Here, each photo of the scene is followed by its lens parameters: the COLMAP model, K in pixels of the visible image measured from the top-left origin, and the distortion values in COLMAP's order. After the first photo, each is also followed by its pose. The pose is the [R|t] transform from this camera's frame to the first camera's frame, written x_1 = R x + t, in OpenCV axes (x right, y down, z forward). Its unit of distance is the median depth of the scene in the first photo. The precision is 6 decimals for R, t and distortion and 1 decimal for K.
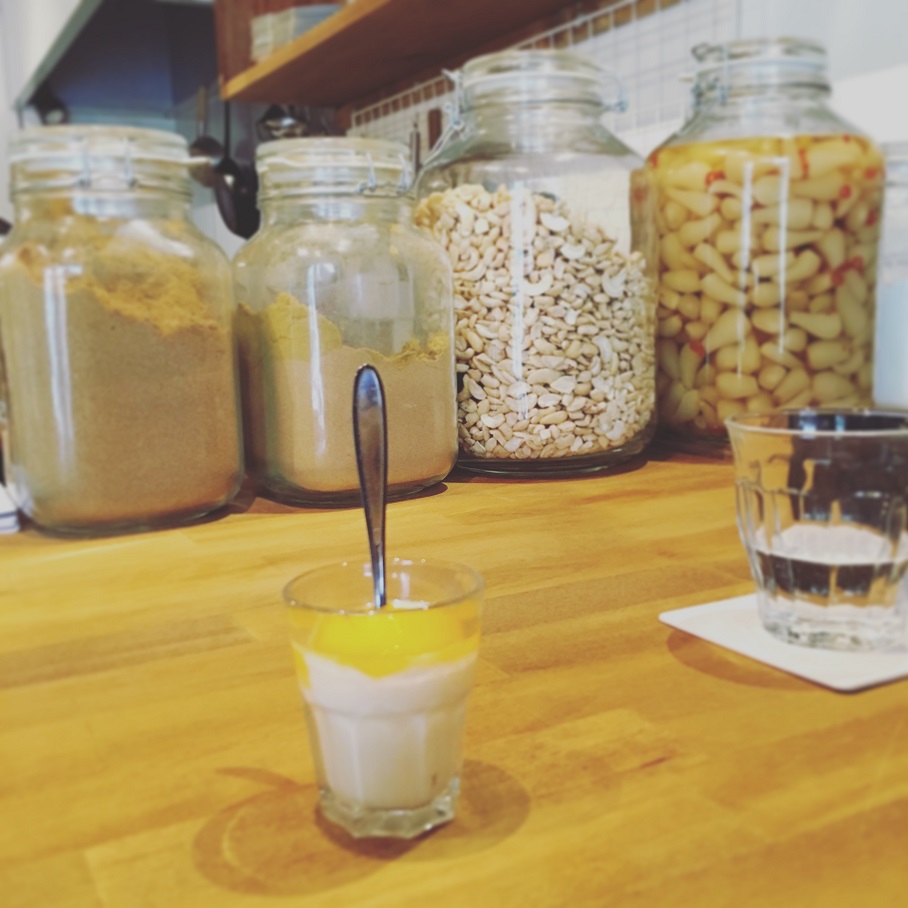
lens RADIAL K [[1030.2, 0, 454.0], [0, 1030.2, 454.0], [0, 0, 1]] dist [0.068895, -0.081516]
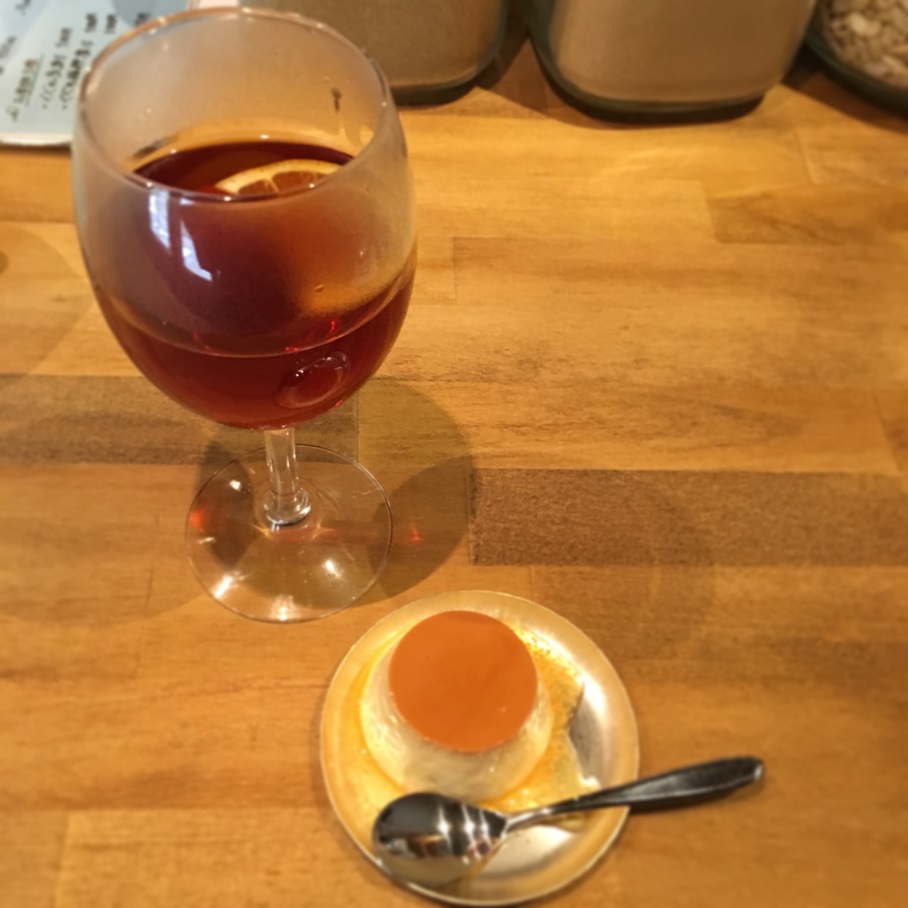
lens RADIAL K [[1030.2, 0, 454.0], [0, 1030.2, 454.0], [0, 0, 1]] dist [0.068895, -0.081516]
pose [[0.895161, 0.407110, -0.181518, 0.036093], [-0.156974, 0.669057, 0.726445, -0.316135], [0.417189, -0.621791, 0.662819, 0.234187]]
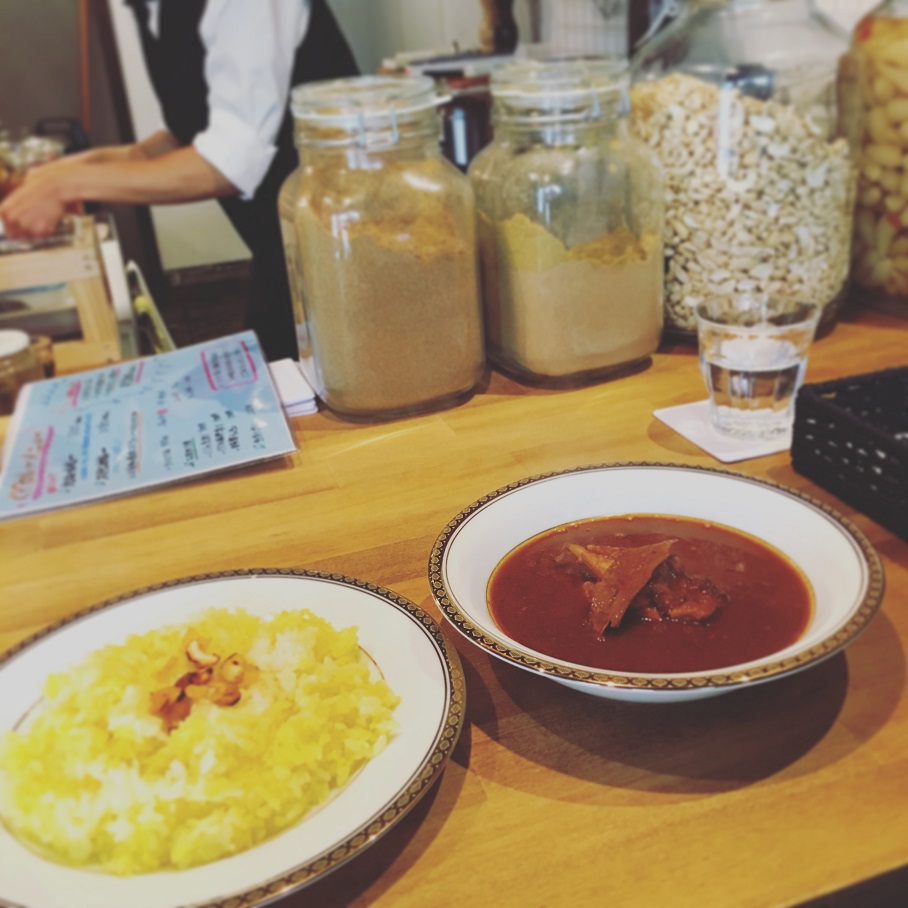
lens RADIAL K [[1030.2, 0, 454.0], [0, 1030.2, 454.0], [0, 0, 1]] dist [0.068895, -0.081516]
pose [[0.985749, 0.021954, -0.166783, -0.030841], [0.024511, 0.962122, 0.271514, -0.190387], [0.166427, -0.271733, 0.947873, -0.175744]]
